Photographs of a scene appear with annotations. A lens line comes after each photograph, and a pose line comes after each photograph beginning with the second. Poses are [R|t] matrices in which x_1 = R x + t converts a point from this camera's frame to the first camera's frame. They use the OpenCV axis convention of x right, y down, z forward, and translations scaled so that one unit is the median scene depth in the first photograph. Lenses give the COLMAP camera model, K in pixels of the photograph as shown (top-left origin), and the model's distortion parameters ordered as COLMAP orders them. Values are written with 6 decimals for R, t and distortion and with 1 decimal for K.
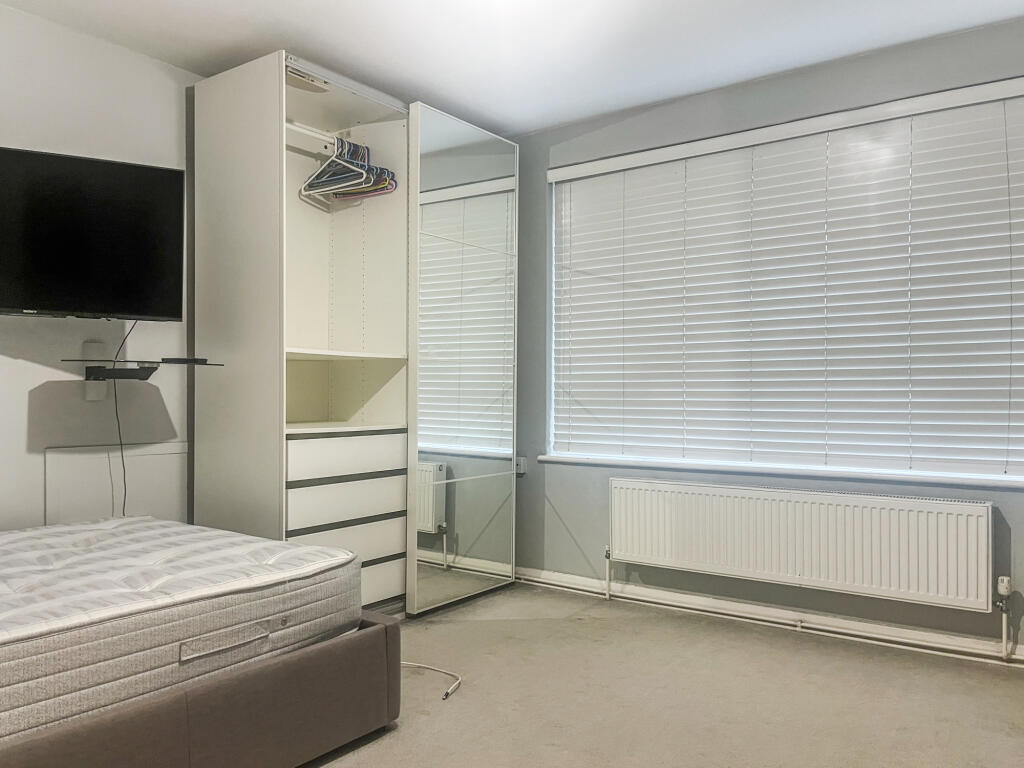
lens RADIAL K [[810.6, 0, 512.0], [0, 810.6, 384.0], [0, 0, 1]] dist [0.079116, -0.115560]
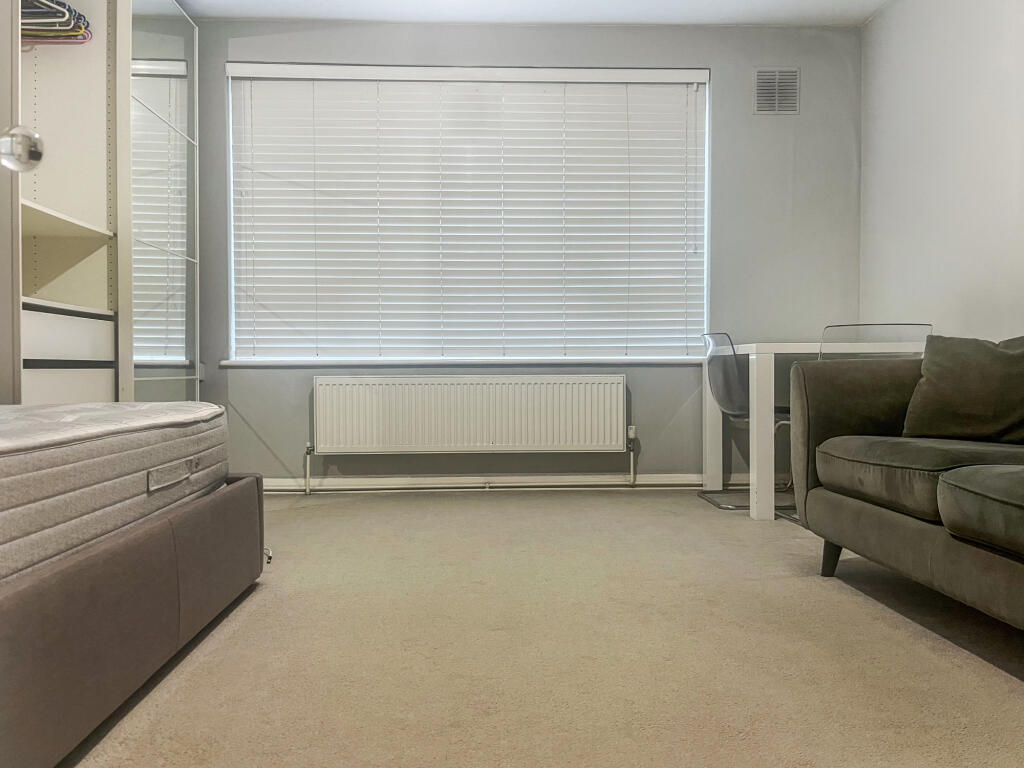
lens RADIAL K [[810.6, 0, 512.0], [0, 810.6, 384.0], [0, 0, 1]] dist [0.079116, -0.115560]
pose [[0.784534, -0.012396, 0.619962, -0.360043], [-0.003509, 0.999695, 0.024429, 0.110266], [-0.620076, -0.021341, 0.784251, 0.033008]]
